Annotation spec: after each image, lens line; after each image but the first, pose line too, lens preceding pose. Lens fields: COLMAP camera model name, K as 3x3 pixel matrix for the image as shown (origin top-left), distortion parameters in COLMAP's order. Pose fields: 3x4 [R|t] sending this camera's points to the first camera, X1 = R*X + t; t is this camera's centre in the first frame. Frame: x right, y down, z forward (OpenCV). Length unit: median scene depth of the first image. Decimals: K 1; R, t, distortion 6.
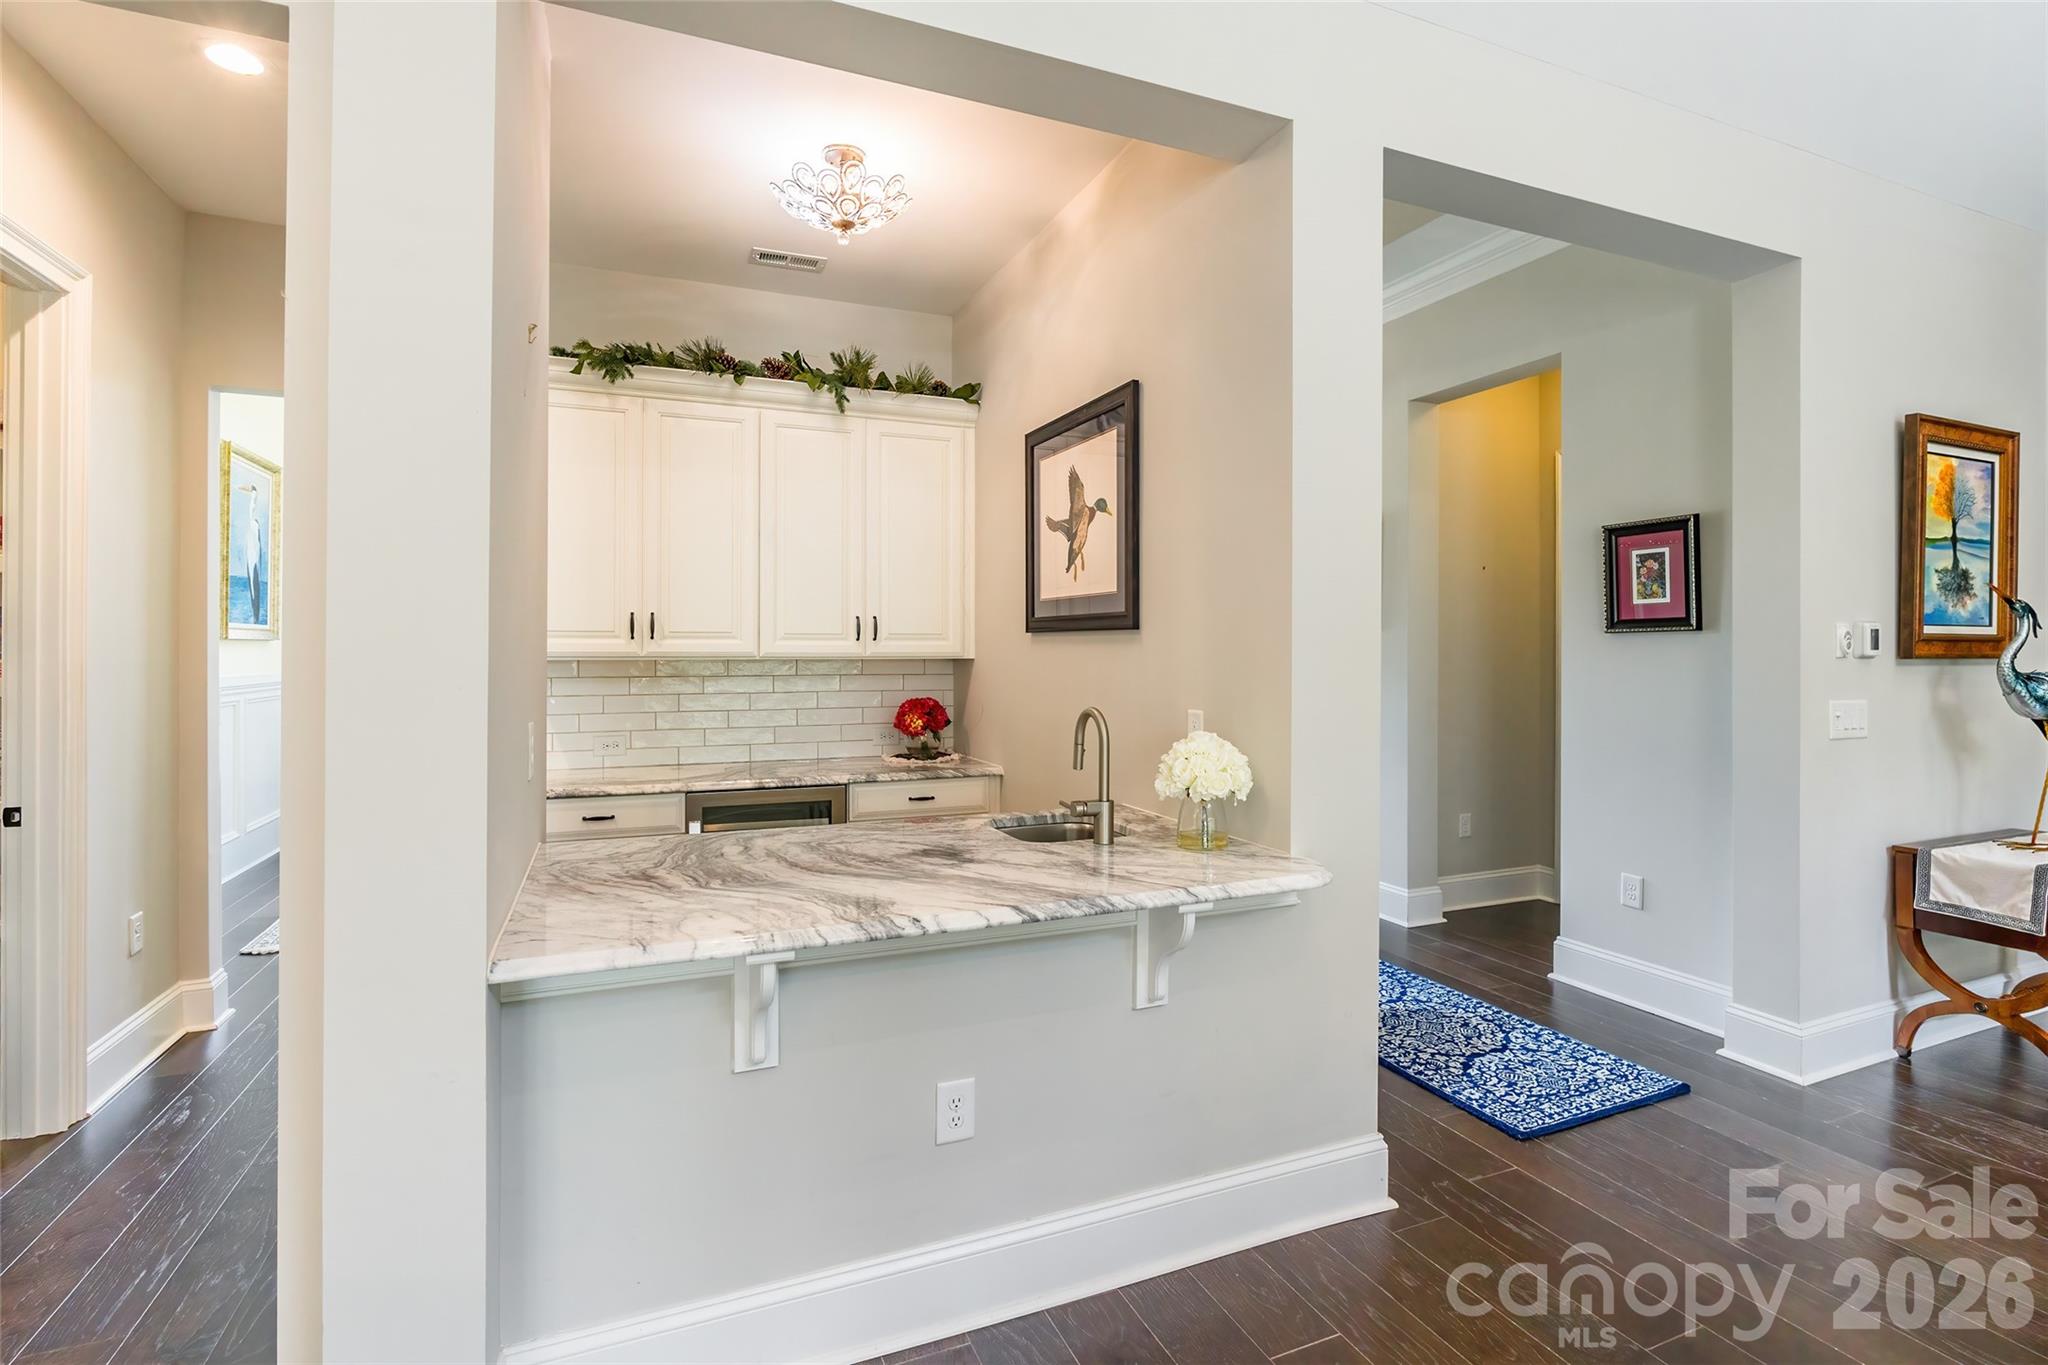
lens RADIAL K [[953.9, 0, 1024.0], [0, 953.9, 629.1], [0, 0, 1]] dist [-0.004892, -0.000160]
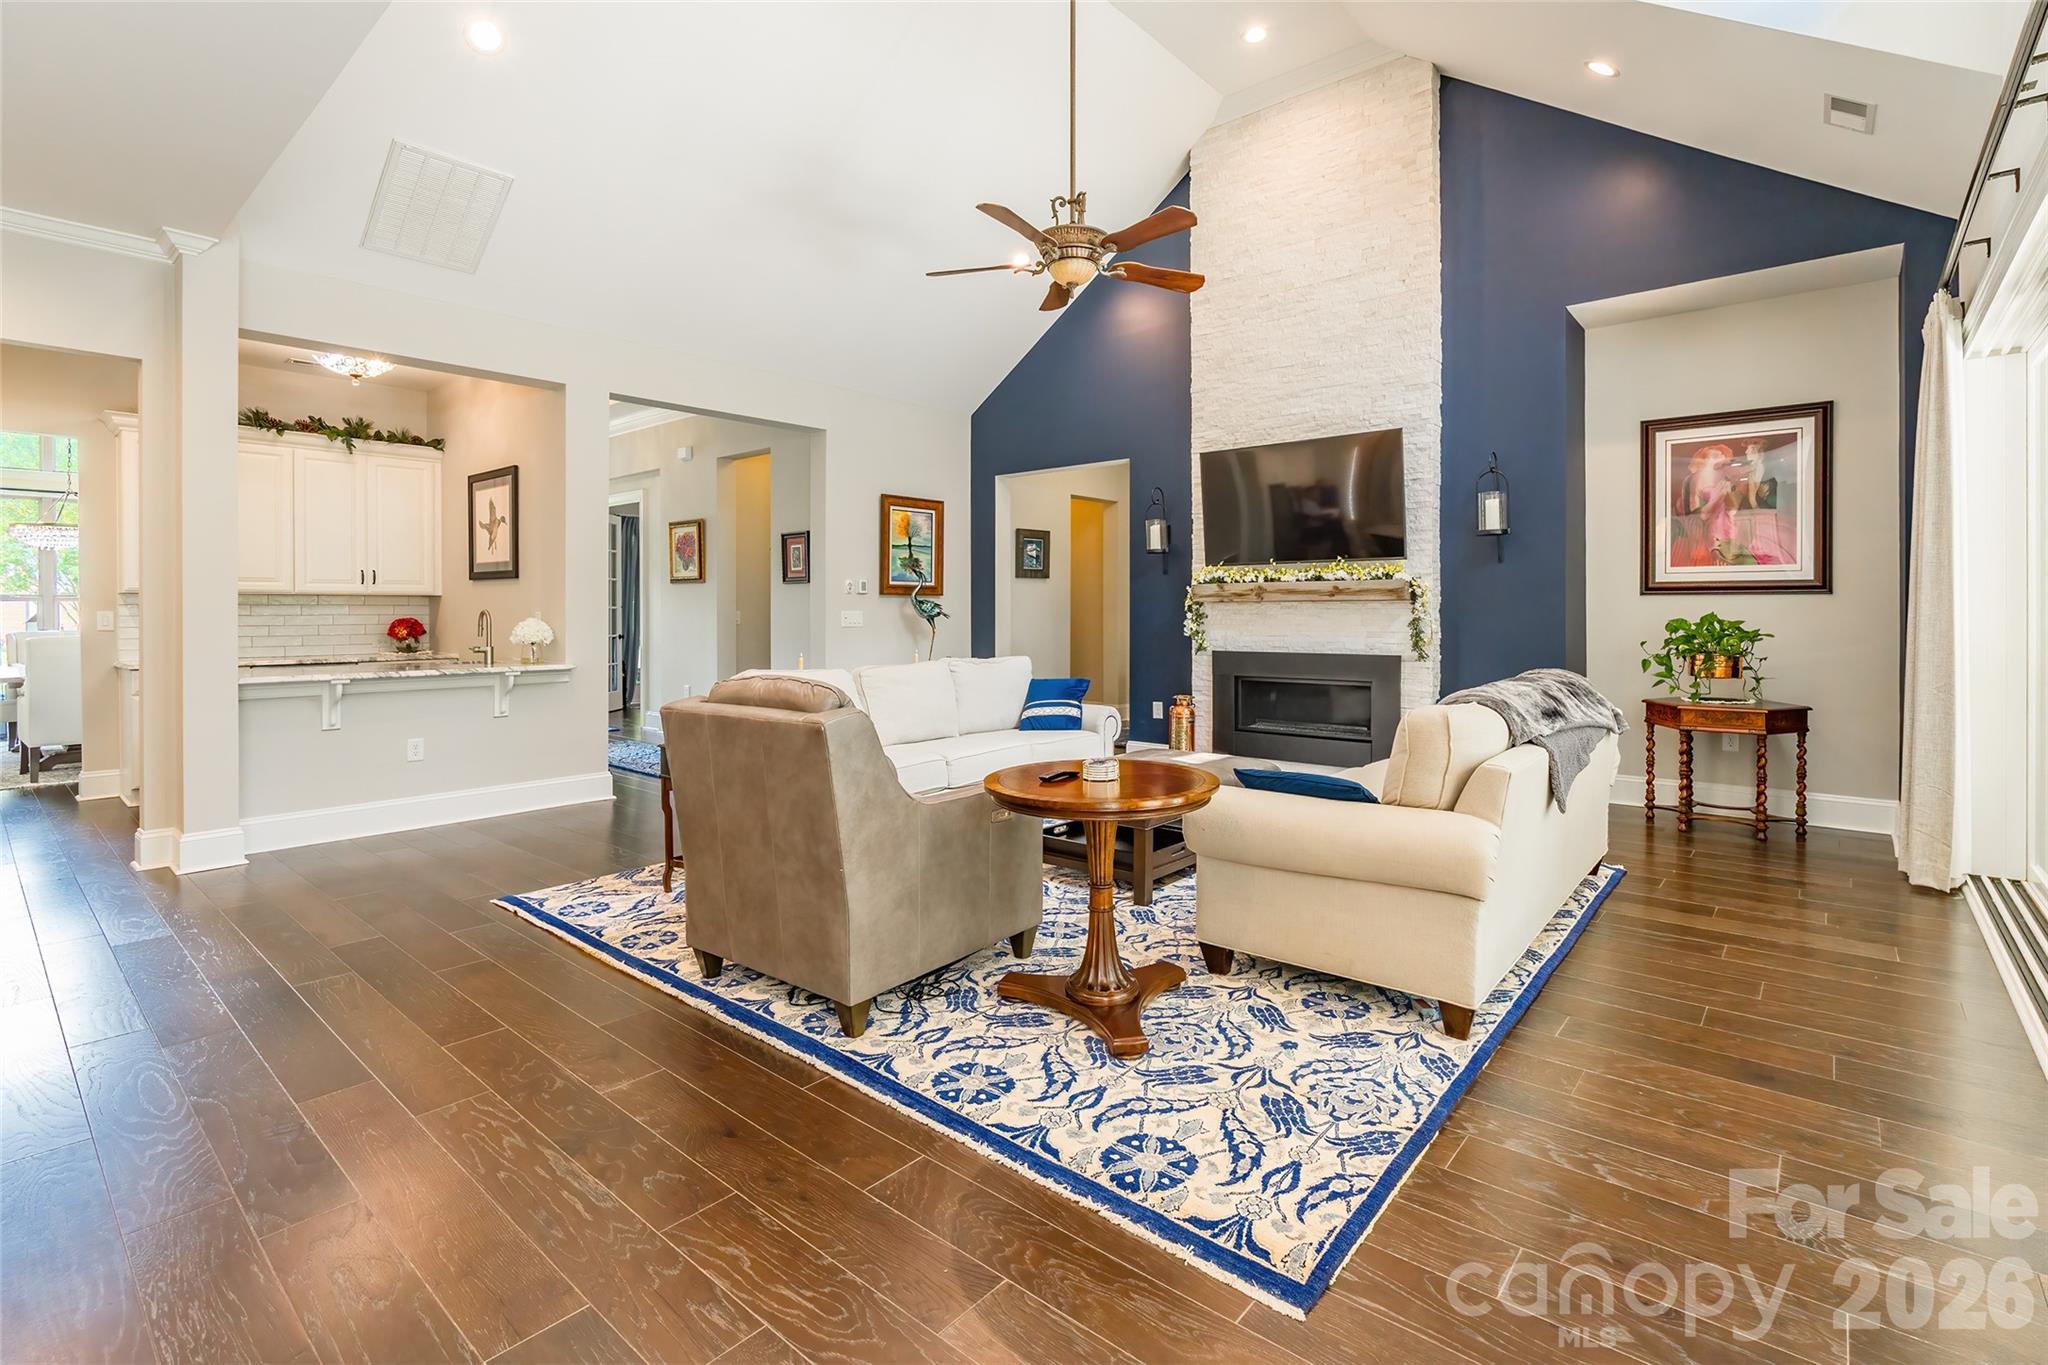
lens RADIAL K [[930.2, 0, 1014.3], [0, 930.2, 613.4], [0, 0, 1]] dist [-0.010332, -0.000037]
pose [[0.895784, -0.004771, 0.444464, 0.145301], [-0.007146, 0.999659, 0.025134, 0.014821], [-0.444432, -0.025691, 0.895444, -1.077277]]
